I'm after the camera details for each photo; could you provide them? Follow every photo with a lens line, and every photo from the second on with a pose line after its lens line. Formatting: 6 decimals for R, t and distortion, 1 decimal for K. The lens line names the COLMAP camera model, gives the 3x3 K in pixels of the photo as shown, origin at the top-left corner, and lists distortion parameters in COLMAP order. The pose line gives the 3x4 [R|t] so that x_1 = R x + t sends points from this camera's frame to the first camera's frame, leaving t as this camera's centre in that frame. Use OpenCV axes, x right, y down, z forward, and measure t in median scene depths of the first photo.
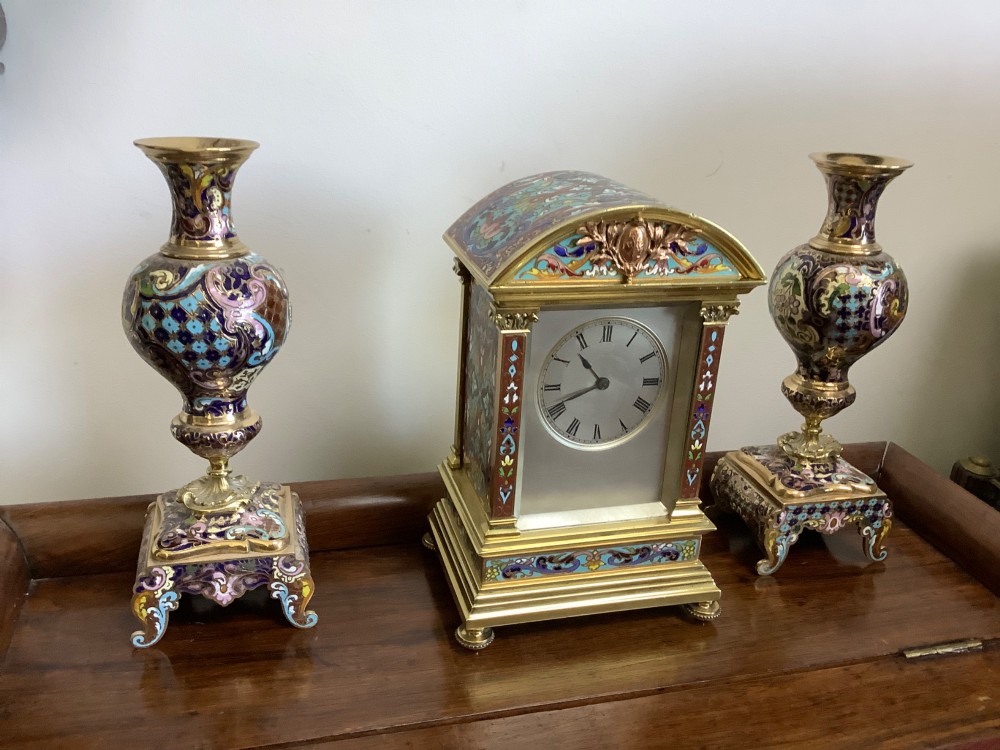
lens RADIAL K [[899.8, 0, 502.9], [0, 899.8, 375.0], [0, 0, 1]] dist [0.112989, -0.242616]
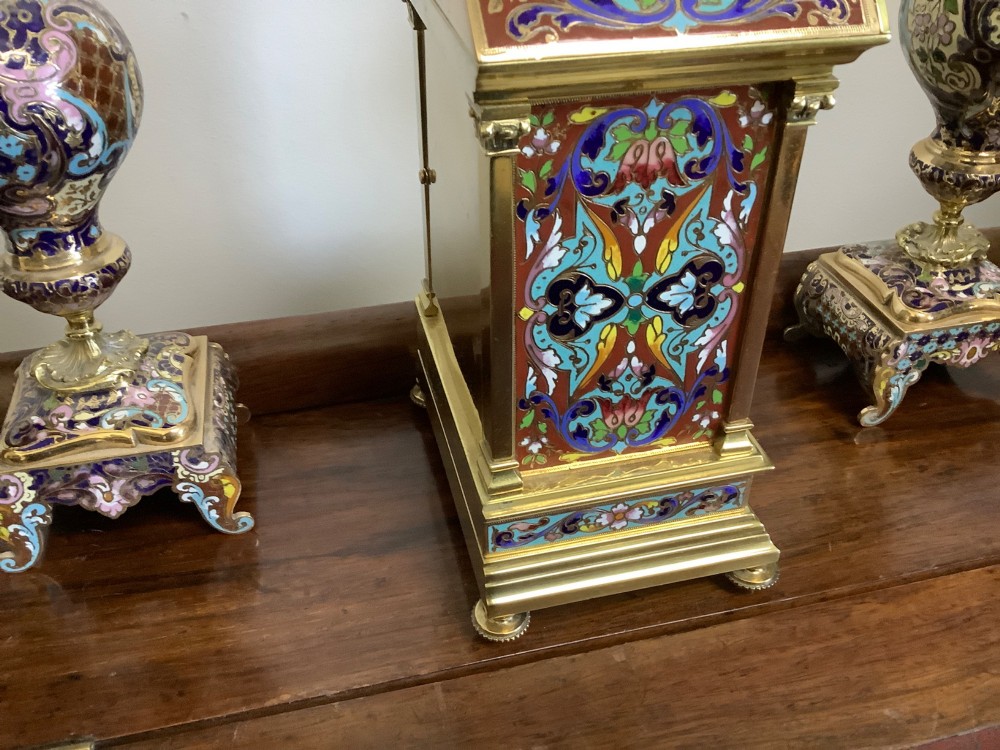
lens RADIAL K [[899.8, 0, 497.9], [0, 899.8, 376.9], [0, 0, 1]] dist [0.112989, -0.242616]
pose [[0.997935, -0.031628, -0.055913, 0.038729], [0.045077, 0.964899, 0.258724, -0.024698], [0.045767, -0.260710, 0.964332, 0.349412]]
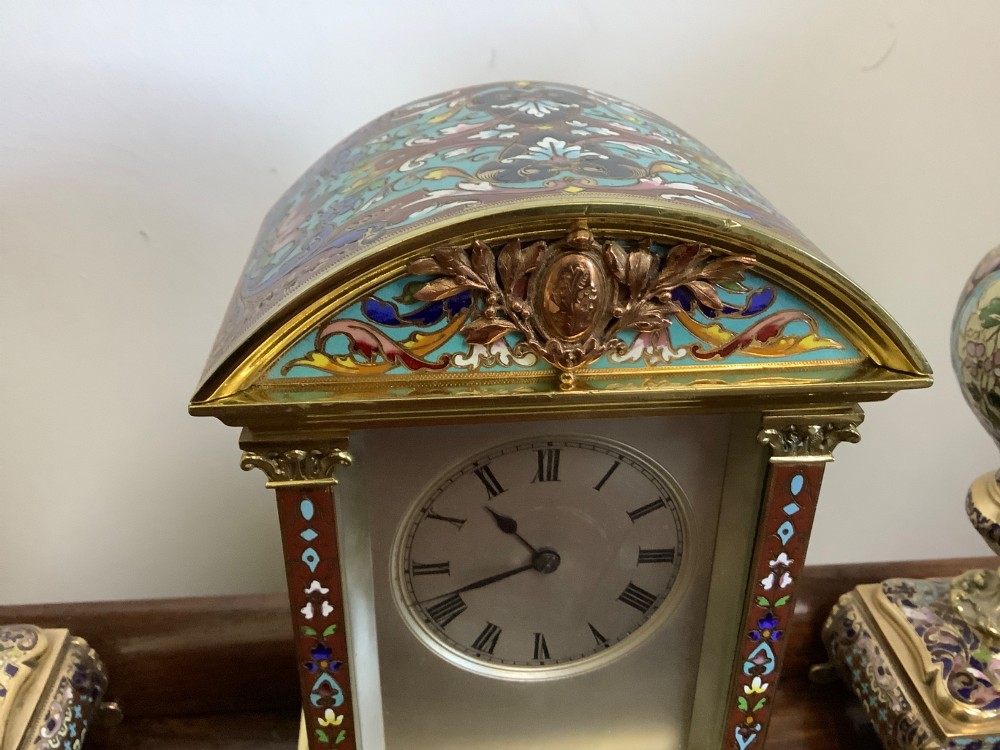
lens RADIAL K [[941.1, 0, 502.8], [0, 941.1, 380.7], [0, 0, 1]] dist [-0.016483, 0.000000]
pose [[0.982875, 0.045334, -0.178609, 0.169892], [-0.022467, 0.991516, 0.128026, -0.142725], [0.182897, -0.121821, 0.975555, 0.533177]]
